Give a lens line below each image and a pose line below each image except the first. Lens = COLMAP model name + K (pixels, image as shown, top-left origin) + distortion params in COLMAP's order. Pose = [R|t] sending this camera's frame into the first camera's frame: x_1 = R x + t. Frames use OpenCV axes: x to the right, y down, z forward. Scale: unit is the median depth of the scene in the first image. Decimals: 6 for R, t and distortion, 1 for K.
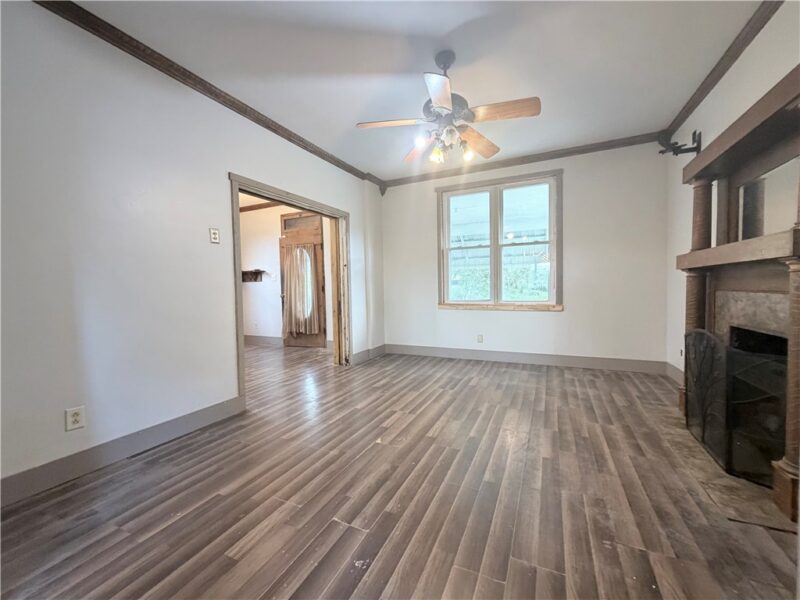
lens RADIAL K [[316.0, 0, 403.8], [0, 316.0, 301.3], [0, 0, 1]] dist [-0.000633, 0.000158]
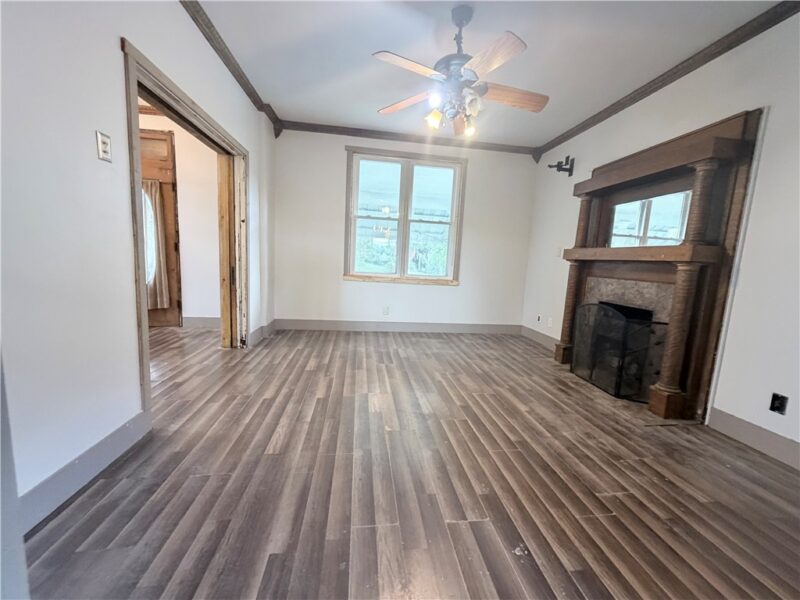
lens RADIAL K [[316.0, 0, 399.8], [0, 316.0, 301.1], [0, 0, 1]] dist [-0.000633, 0.000158]
pose [[0.843261, -0.007037, 0.537458, -0.327667], [-0.046771, 0.995161, 0.086412, -0.004005], [-0.535465, -0.098005, 0.838852, 0.151363]]
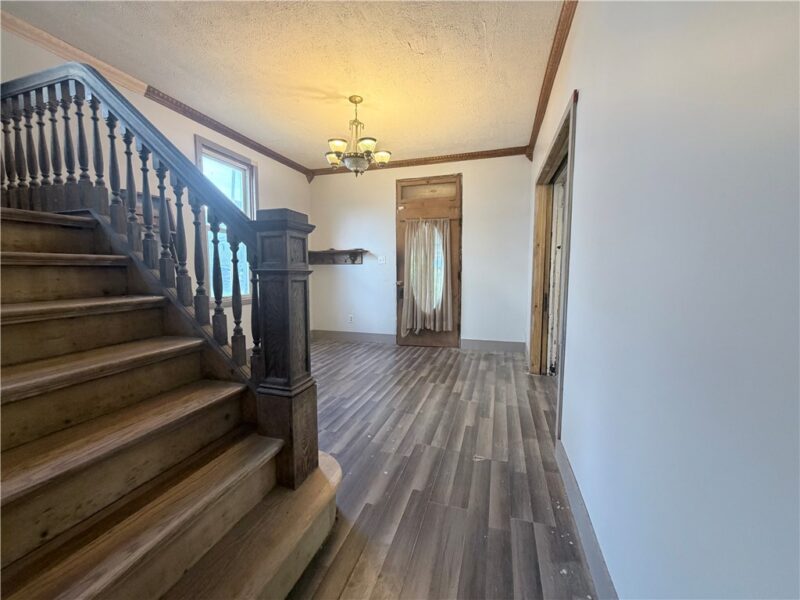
lens RADIAL K [[316.0, 0, 402.3], [0, 316.0, 299.1], [0, 0, 1]] dist [-0.000633, 0.000158]
pose [[0.990040, 0.007015, 0.140610, -0.787257], [-0.013034, 0.999035, 0.041933, -0.017681], [-0.140180, -0.043348, 0.989177, 0.339408]]
